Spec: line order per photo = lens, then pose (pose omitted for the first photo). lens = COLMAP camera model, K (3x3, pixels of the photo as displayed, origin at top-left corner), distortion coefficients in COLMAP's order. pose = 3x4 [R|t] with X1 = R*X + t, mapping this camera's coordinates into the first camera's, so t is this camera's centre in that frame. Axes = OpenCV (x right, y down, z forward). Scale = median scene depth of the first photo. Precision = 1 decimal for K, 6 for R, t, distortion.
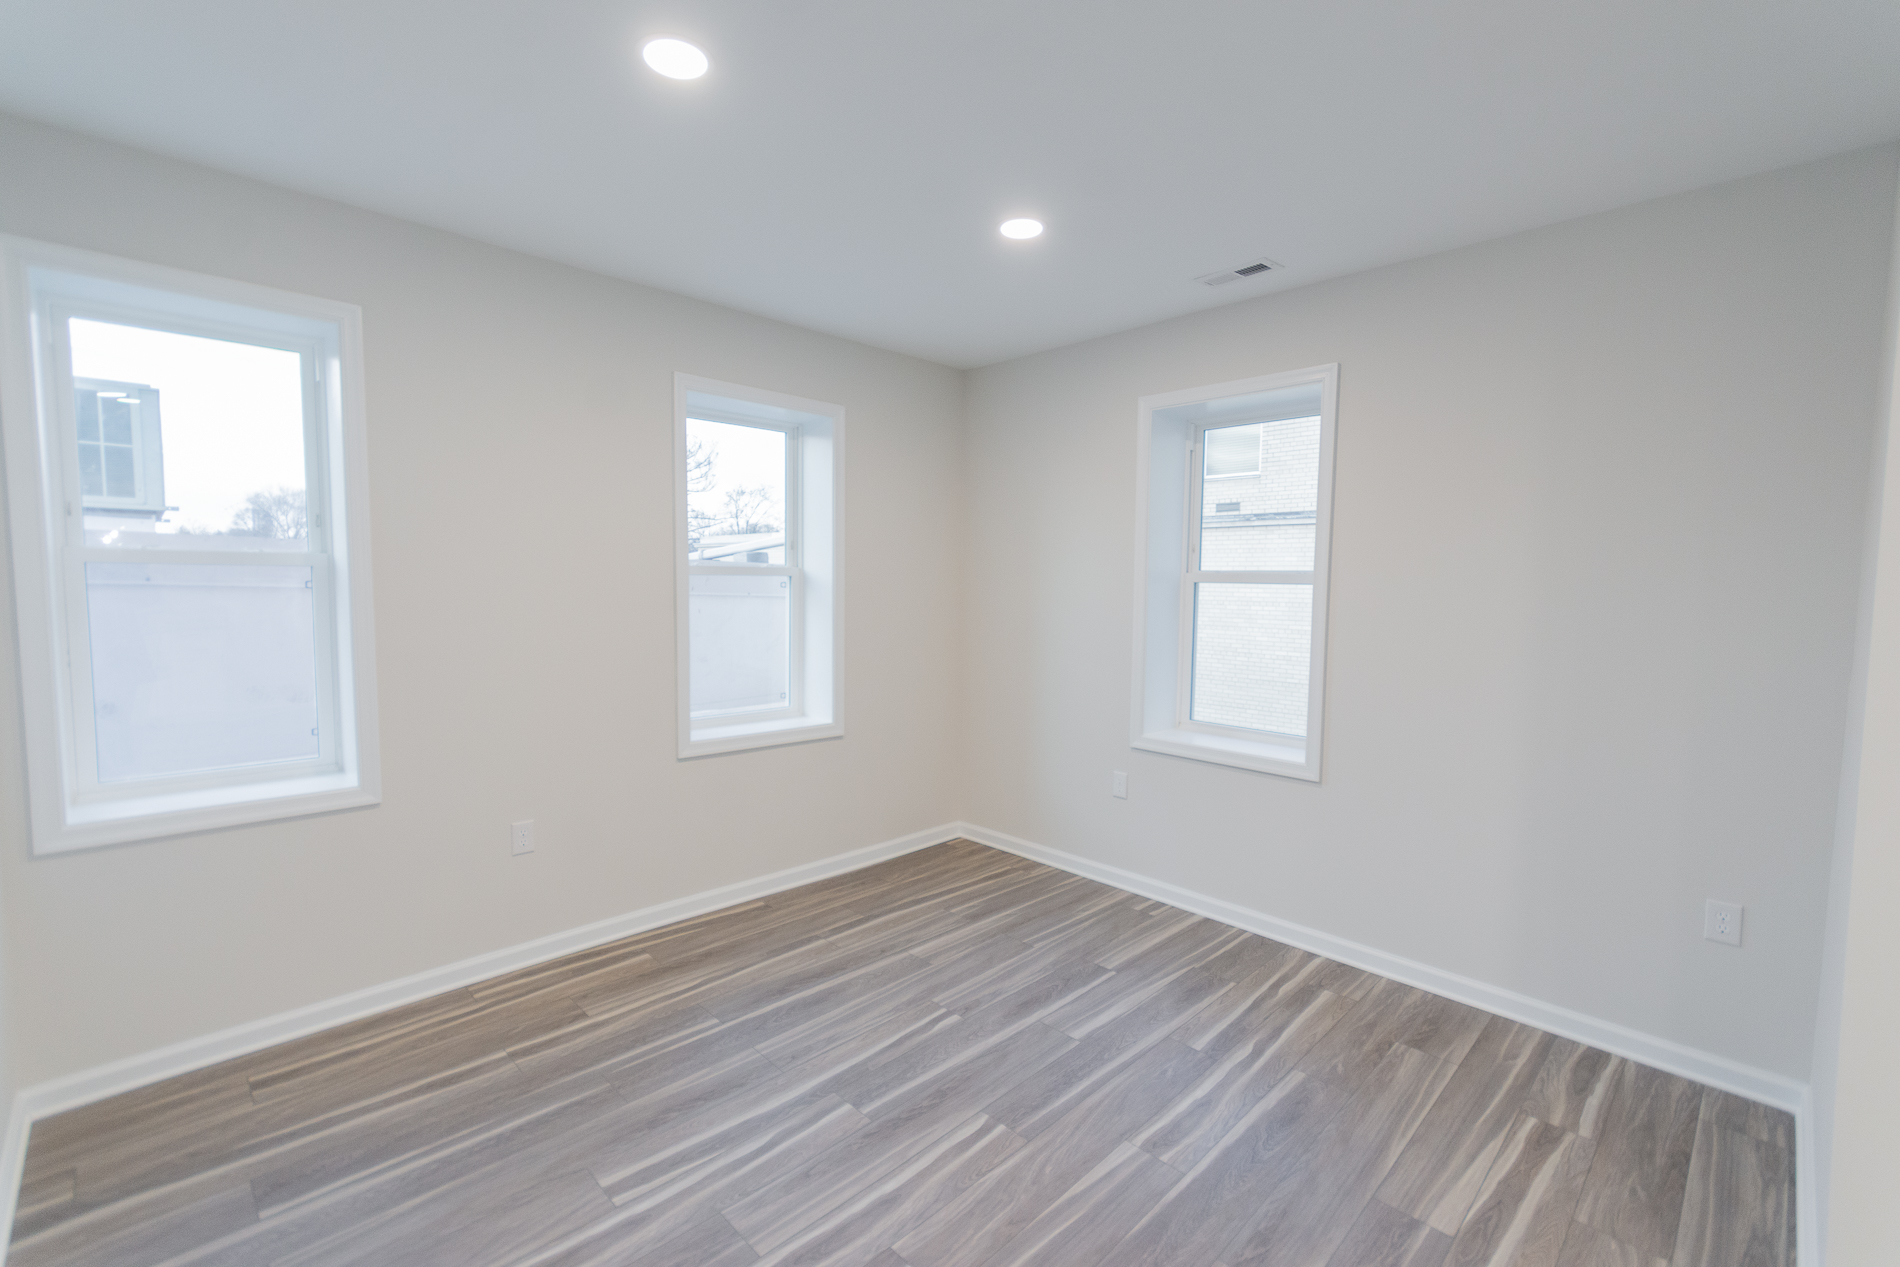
lens RADIAL K [[830.9, 0, 950.0], [0, 830.9, 633.5], [0, 0, 1]] dist [0.000158, -0.000188]
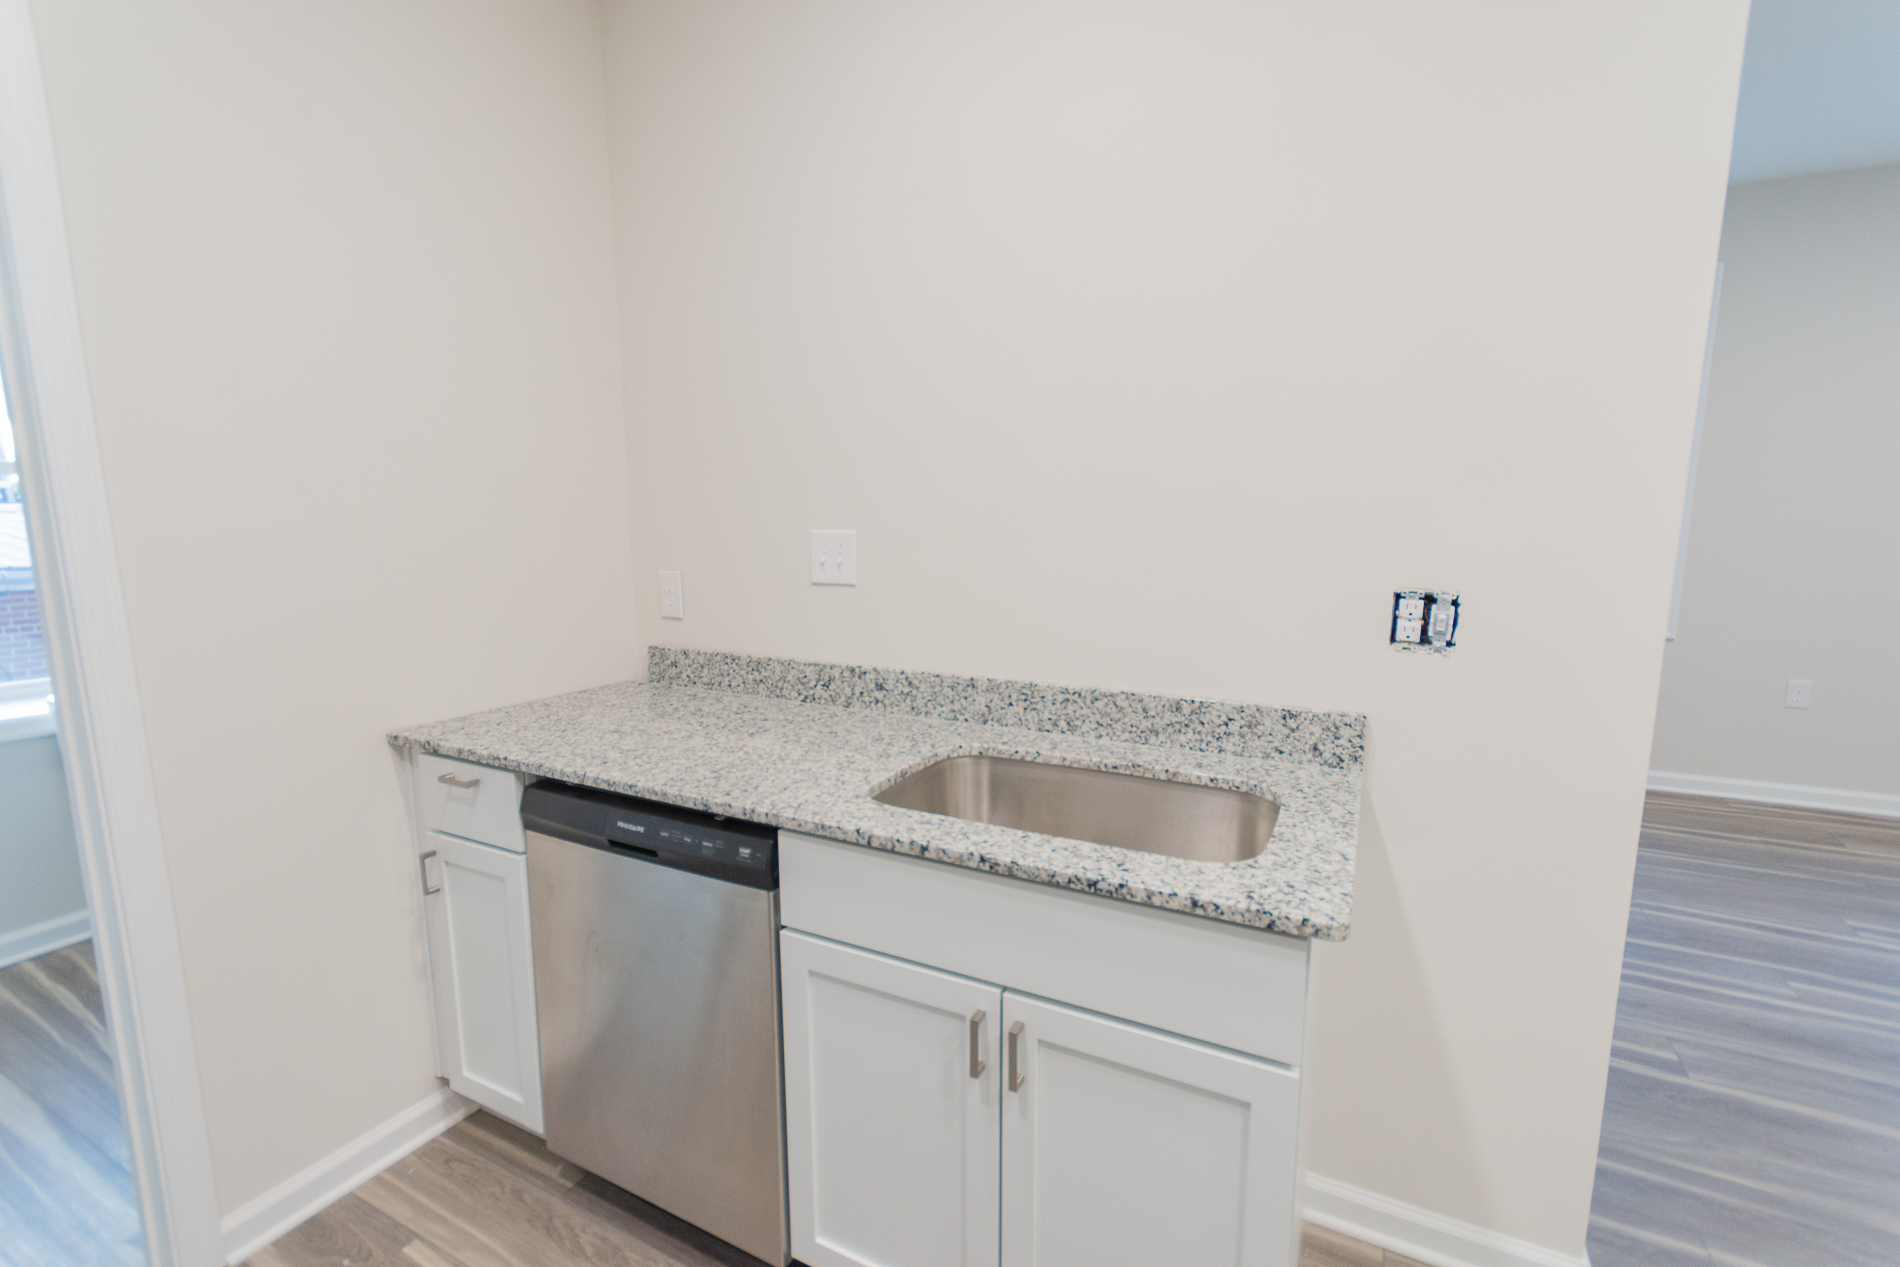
lens RADIAL K [[847.2, 0, 956.4], [0, 847.2, 642.3], [0, 0, 1]] dist [0.001914, -0.000584]
pose [[0.314014, 0.135681, -0.939673, 0.289974], [-0.062106, 0.990551, 0.122273, 0.146428], [0.947385, 0.019964, 0.319474, -0.658055]]
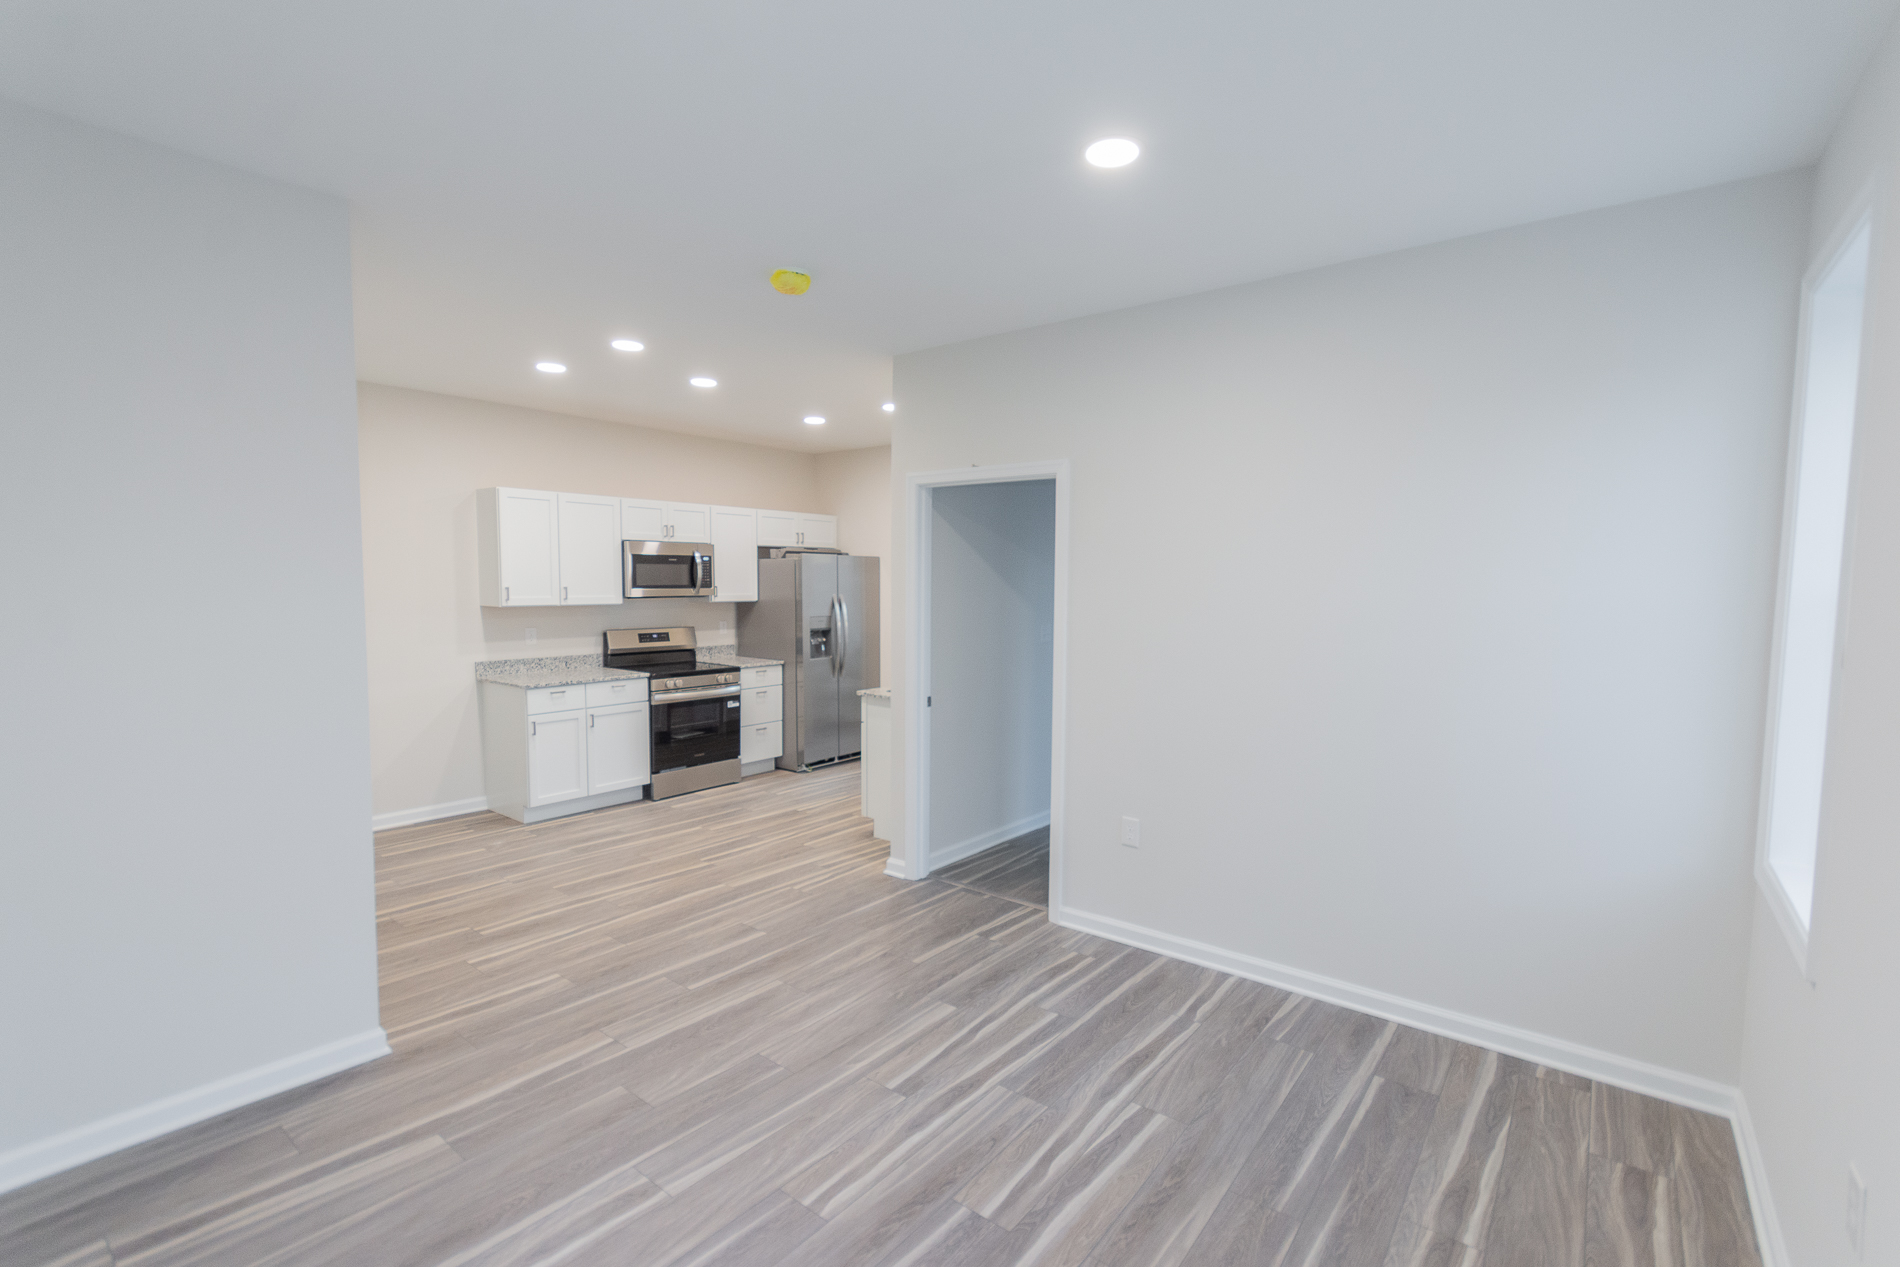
lens RADIAL K [[847.2, 0, 956.4], [0, 847.2, 642.3], [0, 0, 1]] dist [0.001914, -0.000584]
pose [[-0.990889, -0.010863, -0.134240, 0.031915], [-0.030346, 0.989119, 0.143955, -0.144784], [0.131215, 0.146717, -0.980437, 1.855117]]
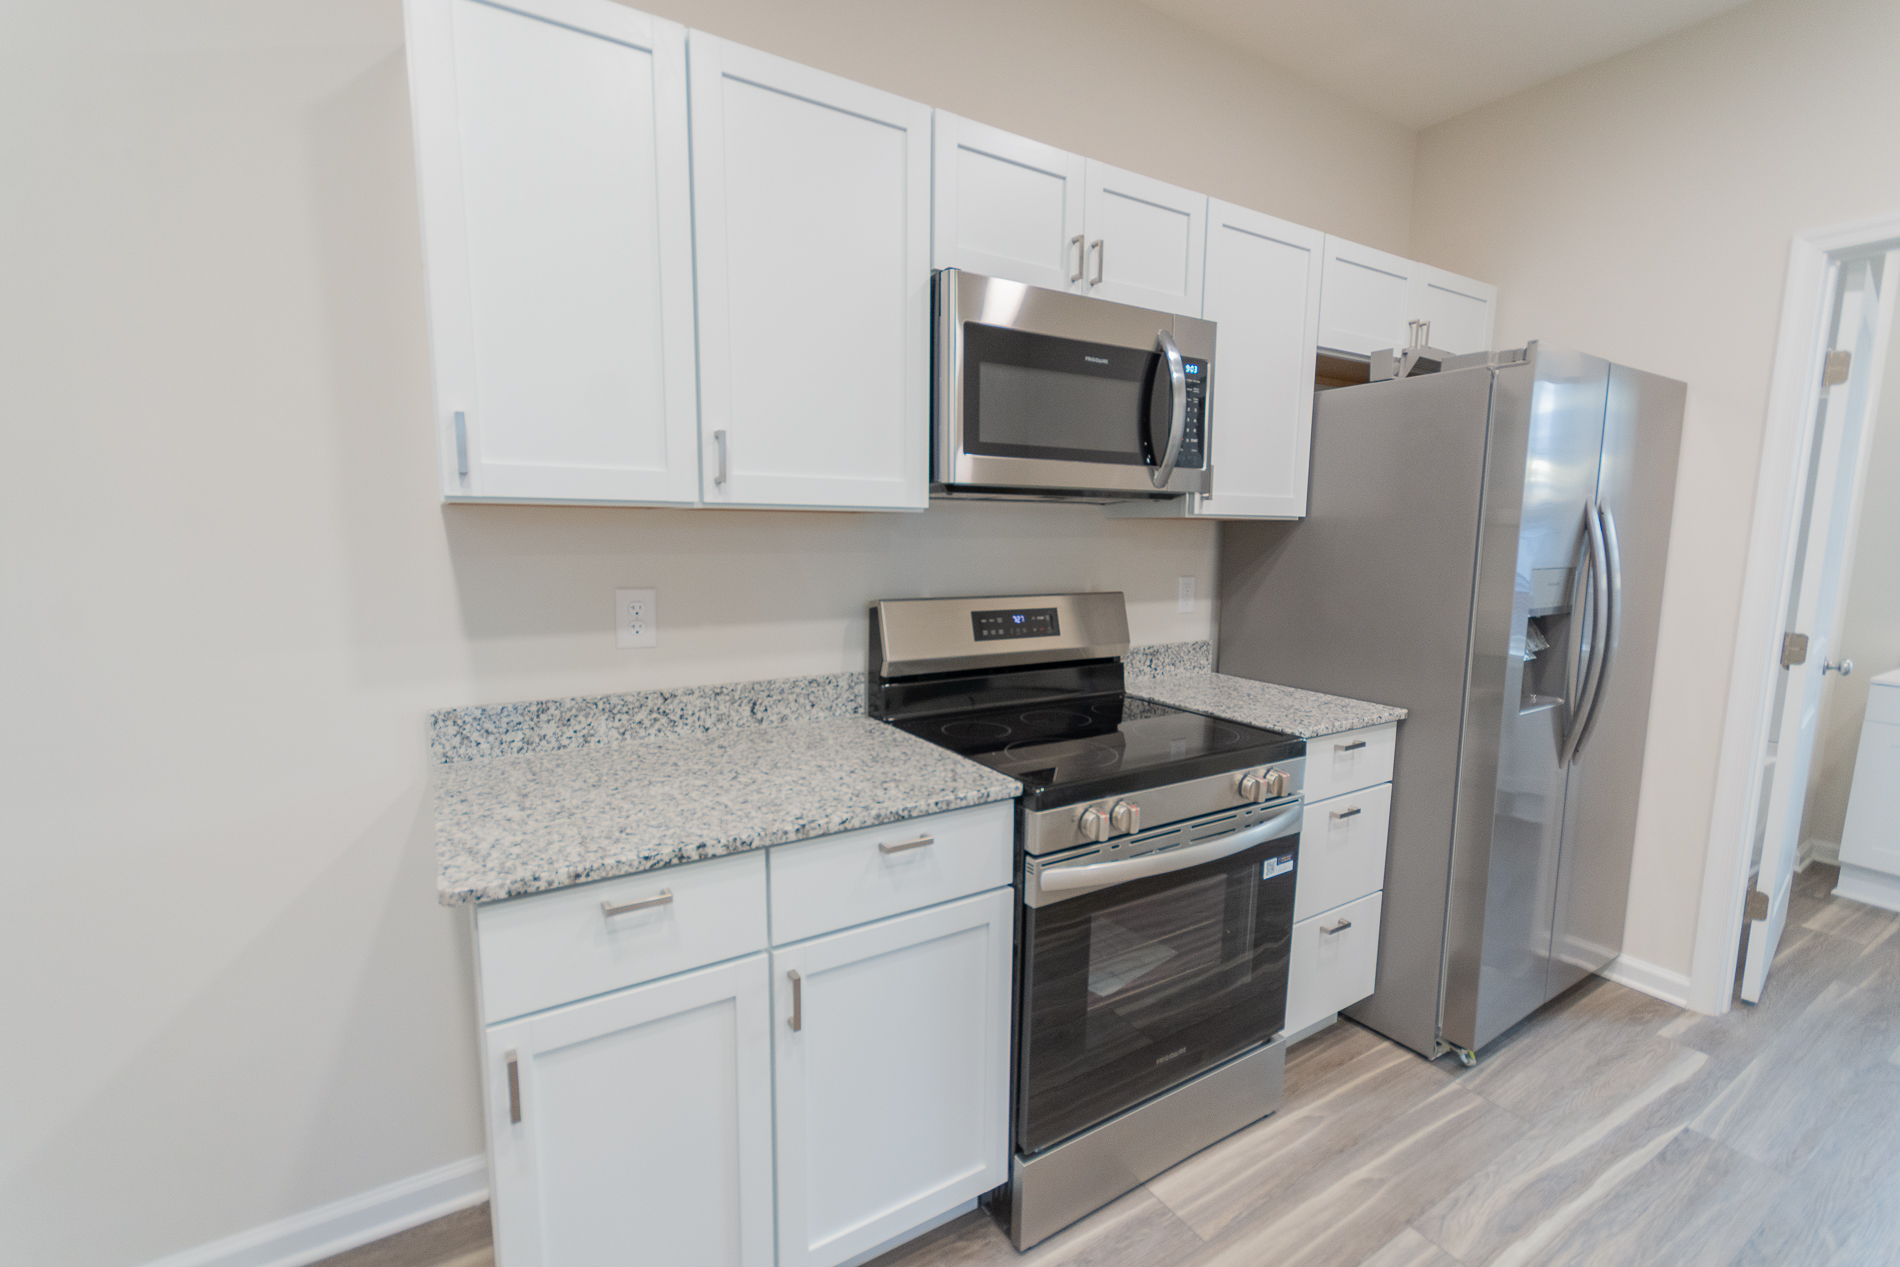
lens RADIAL K [[847.2, 0, 956.4], [0, 847.2, 642.3], [0, 0, 1]] dist [0.001914, -0.000584]
pose [[-0.977957, -0.049051, 0.202965, 0.522529], [-0.006724, 0.978911, 0.204177, 0.106574], [-0.208699, 0.198311, -0.957662, -0.133532]]
